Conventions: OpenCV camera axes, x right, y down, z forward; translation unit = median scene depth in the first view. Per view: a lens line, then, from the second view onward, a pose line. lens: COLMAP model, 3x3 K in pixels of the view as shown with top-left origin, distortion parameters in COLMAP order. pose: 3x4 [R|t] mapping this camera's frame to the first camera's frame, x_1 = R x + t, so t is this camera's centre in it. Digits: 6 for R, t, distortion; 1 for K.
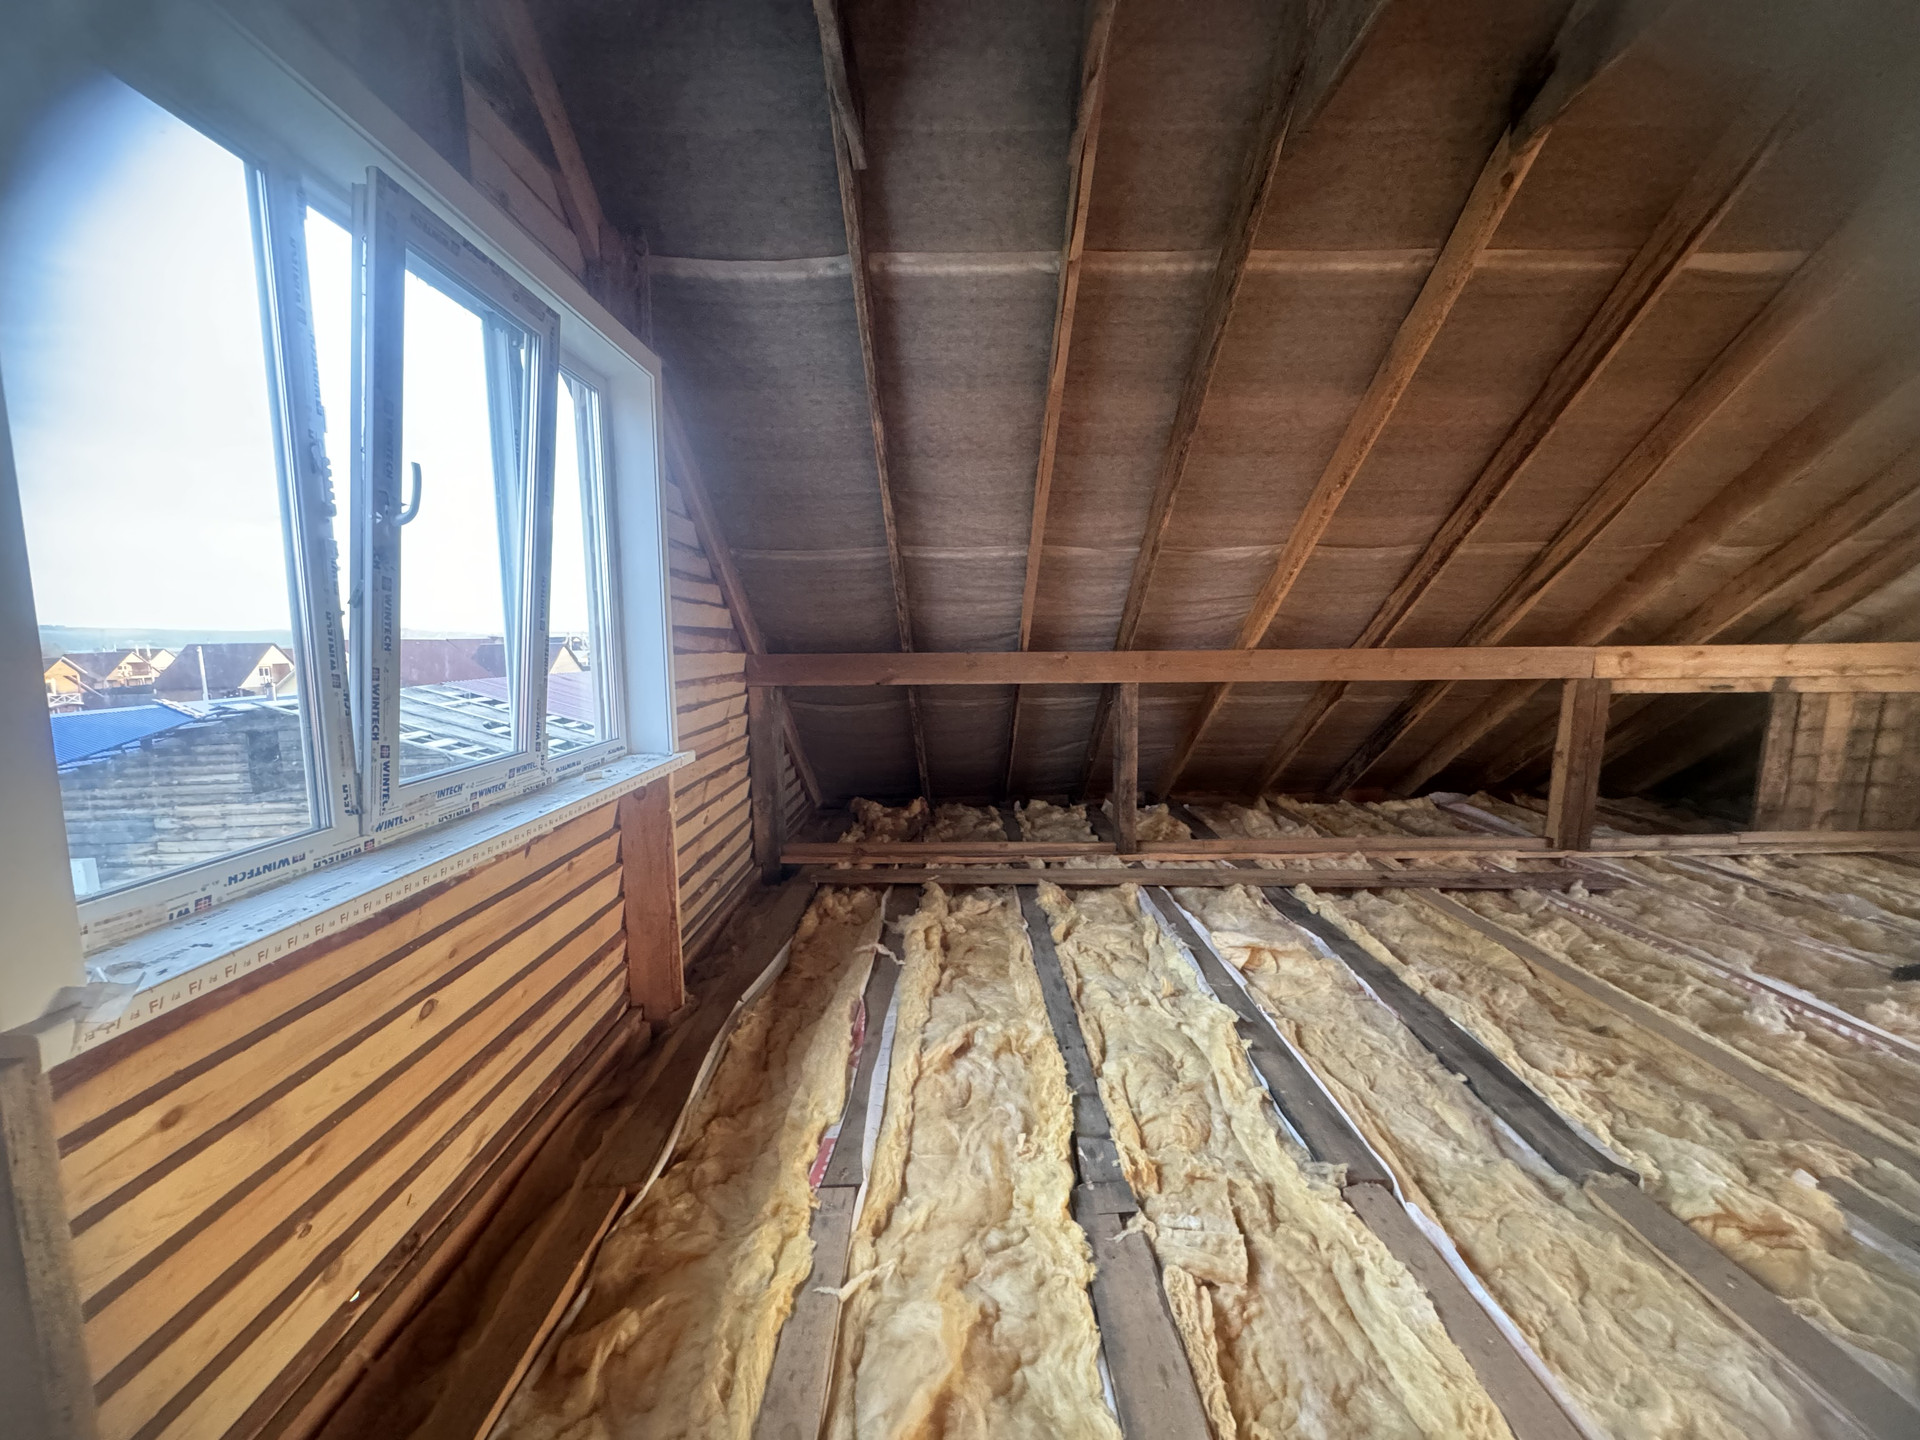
lens RADIAL K [[761.7, 0, 960.0], [0, 761.7, 720.0], [0, 0, 1]] dist [-0.001317, -0.000081]
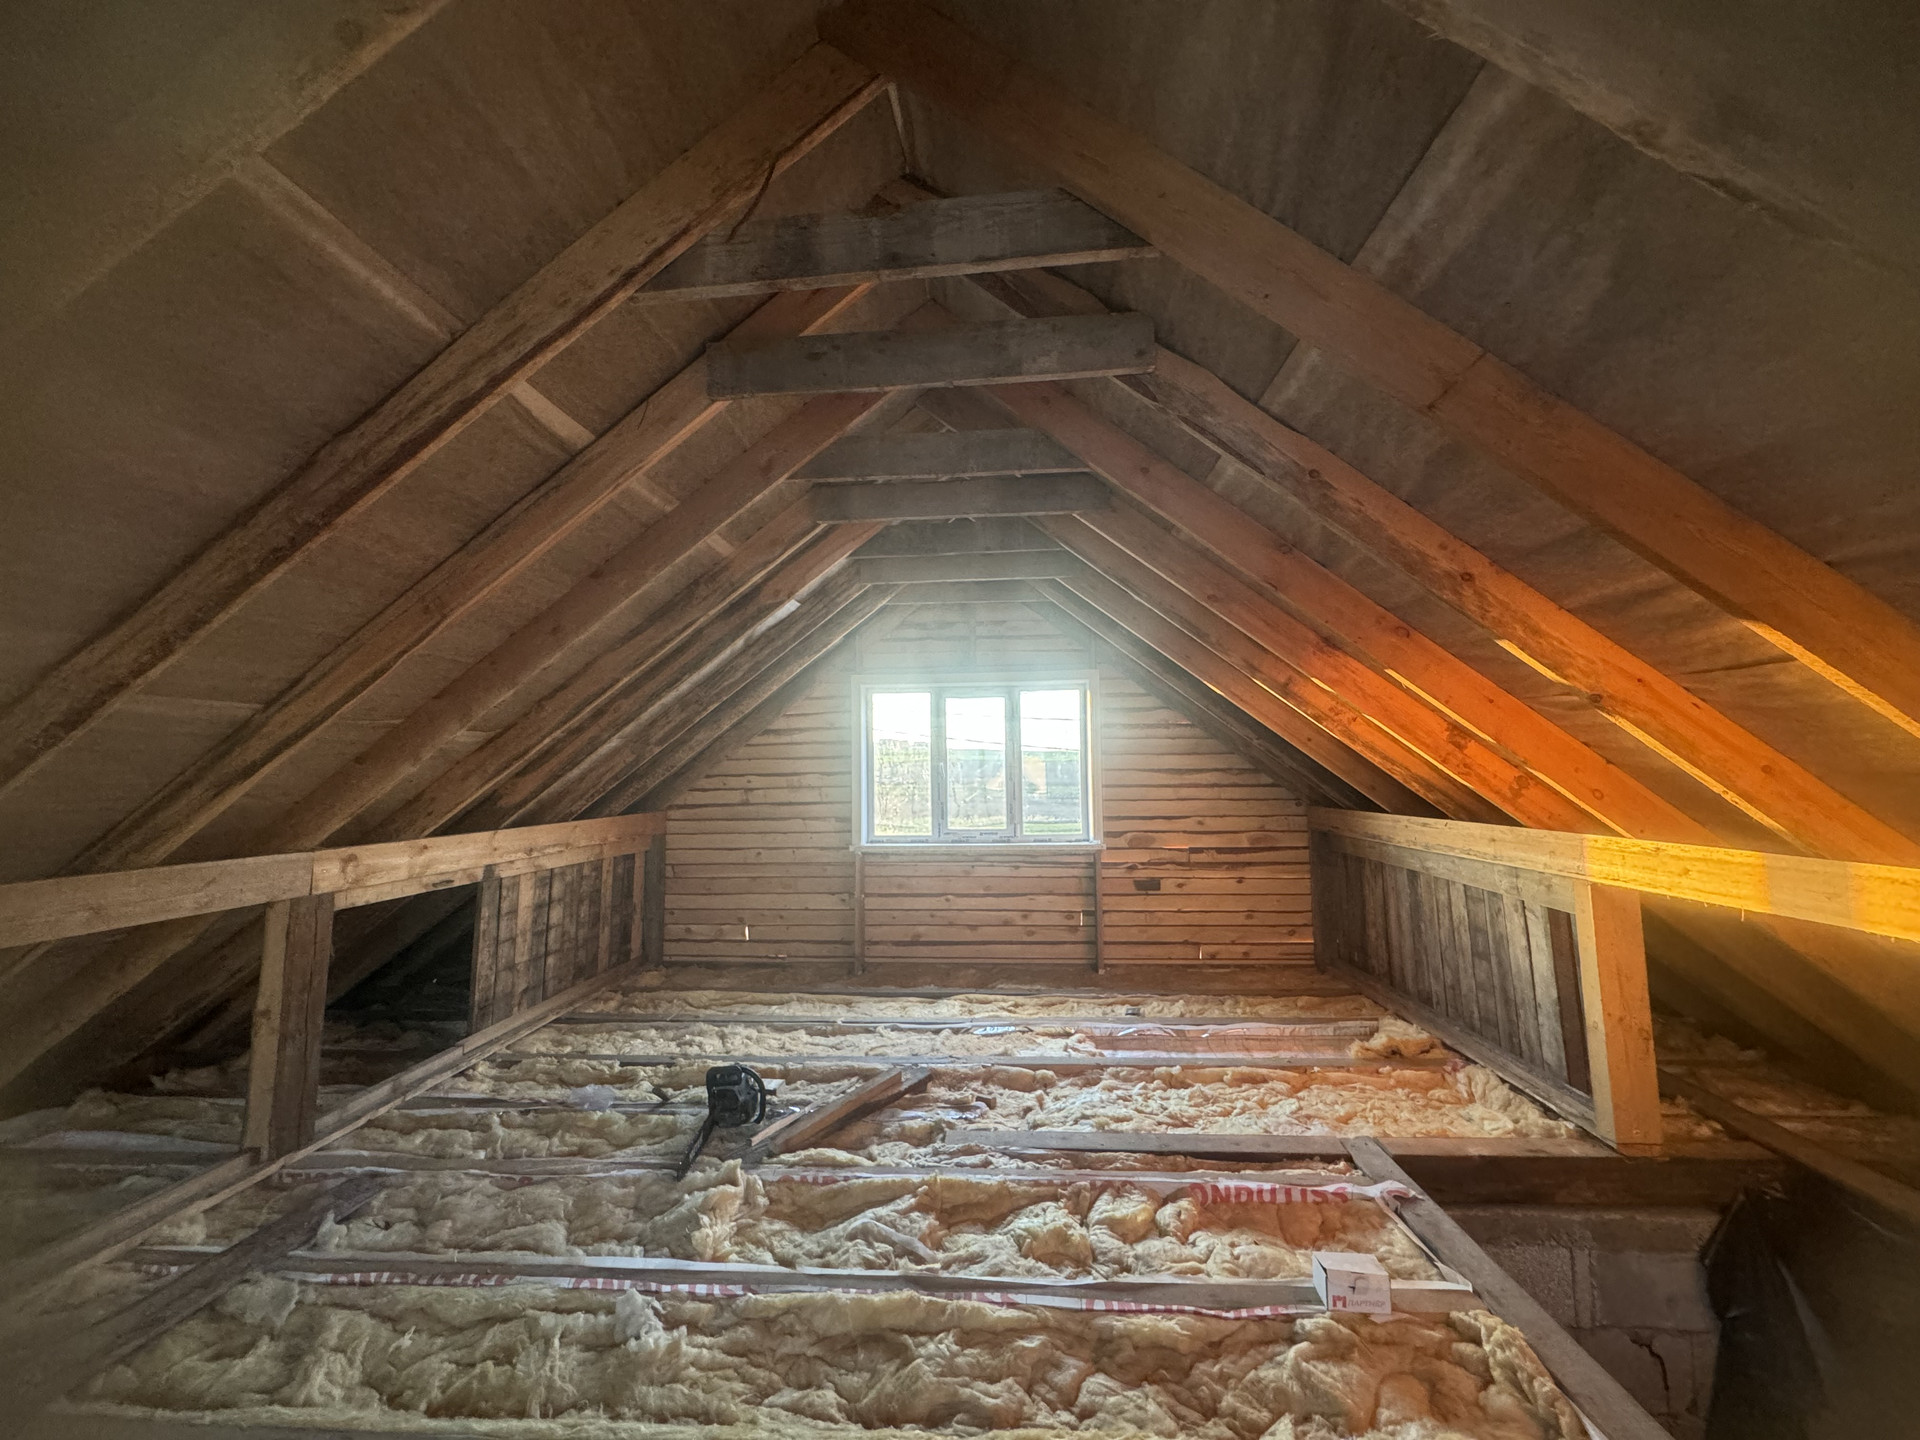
lens RADIAL K [[761.7, 0, 960.0], [0, 761.7, 720.0], [0, 0, 1]] dist [-0.001317, -0.000081]
pose [[0.065190, 0.079109, 0.994732, 0.143658], [0.123792, 0.988511, -0.086727, -0.080491], [-0.990165, 0.128793, 0.054648, 0.332914]]
